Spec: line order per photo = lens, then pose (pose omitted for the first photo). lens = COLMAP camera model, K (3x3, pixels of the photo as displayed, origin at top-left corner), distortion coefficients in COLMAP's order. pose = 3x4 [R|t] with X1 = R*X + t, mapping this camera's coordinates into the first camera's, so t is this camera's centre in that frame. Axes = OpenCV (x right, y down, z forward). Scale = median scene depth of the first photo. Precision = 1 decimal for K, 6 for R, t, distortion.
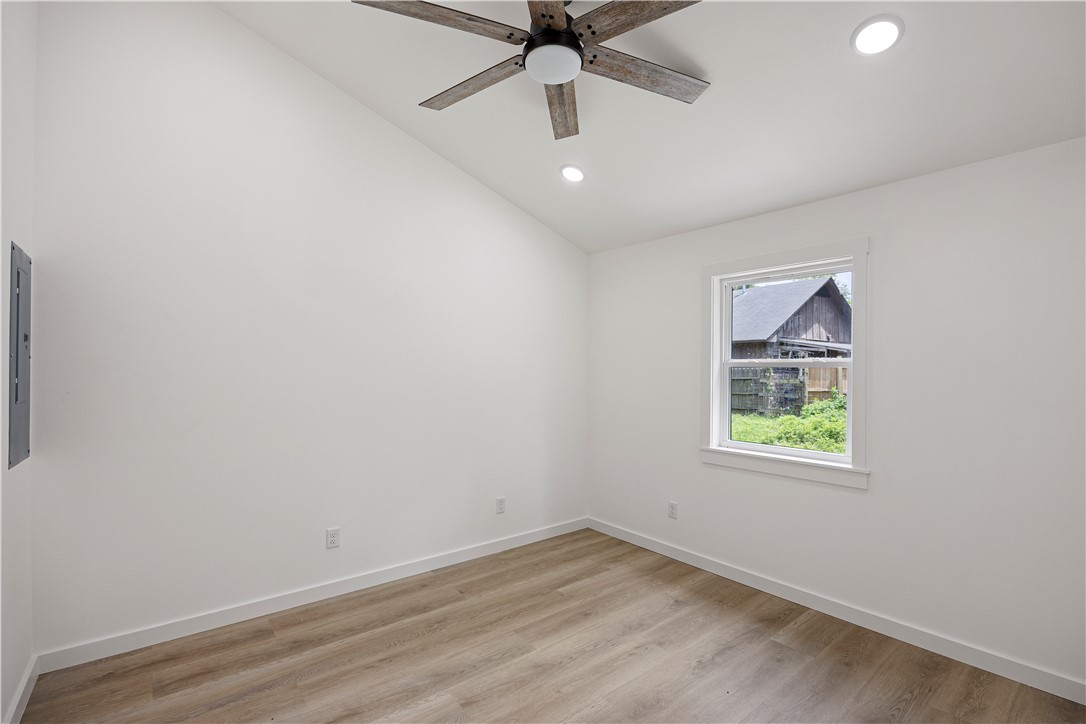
lens RADIAL K [[488.8, 0, 545.1], [0, 488.8, 366.5], [0, 0, 1]] dist [-0.022139, -0.000160]
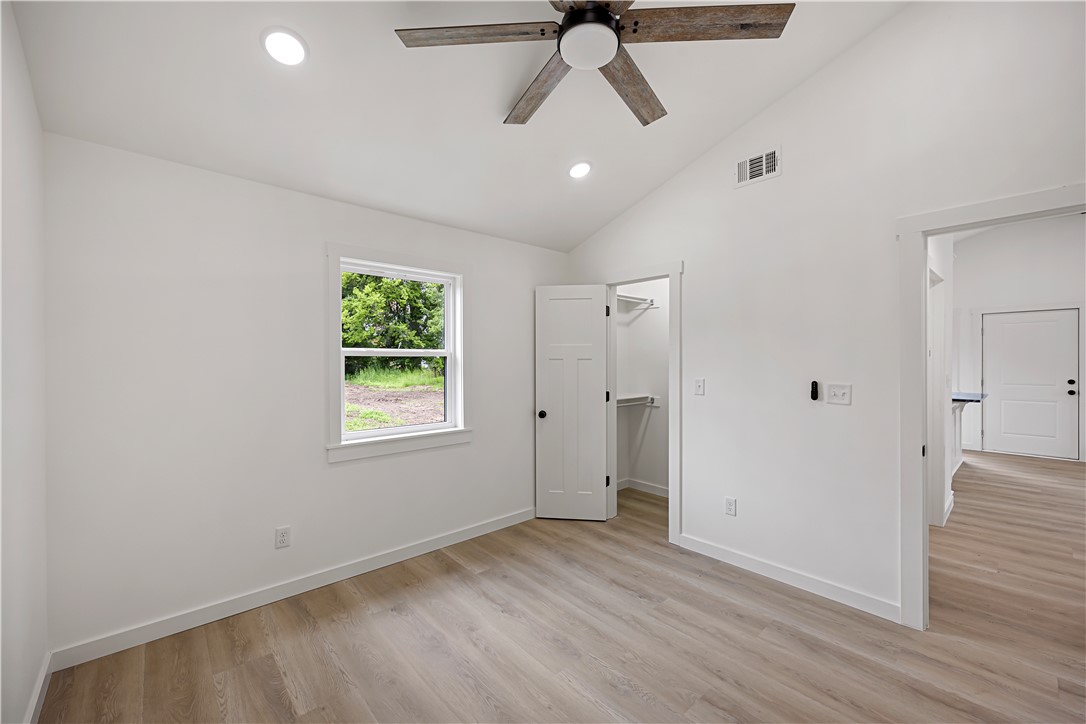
lens RADIAL K [[441.5, 0, 543.7], [0, 441.5, 358.8], [0, 0, 1]] dist [-0.004291, 0.000190]
pose [[-0.060947, -0.002264, 0.998138, -0.595313], [-0.002341, 0.999995, 0.002125, 0.004255], [-0.998138, -0.002207, -0.060952, 0.784499]]
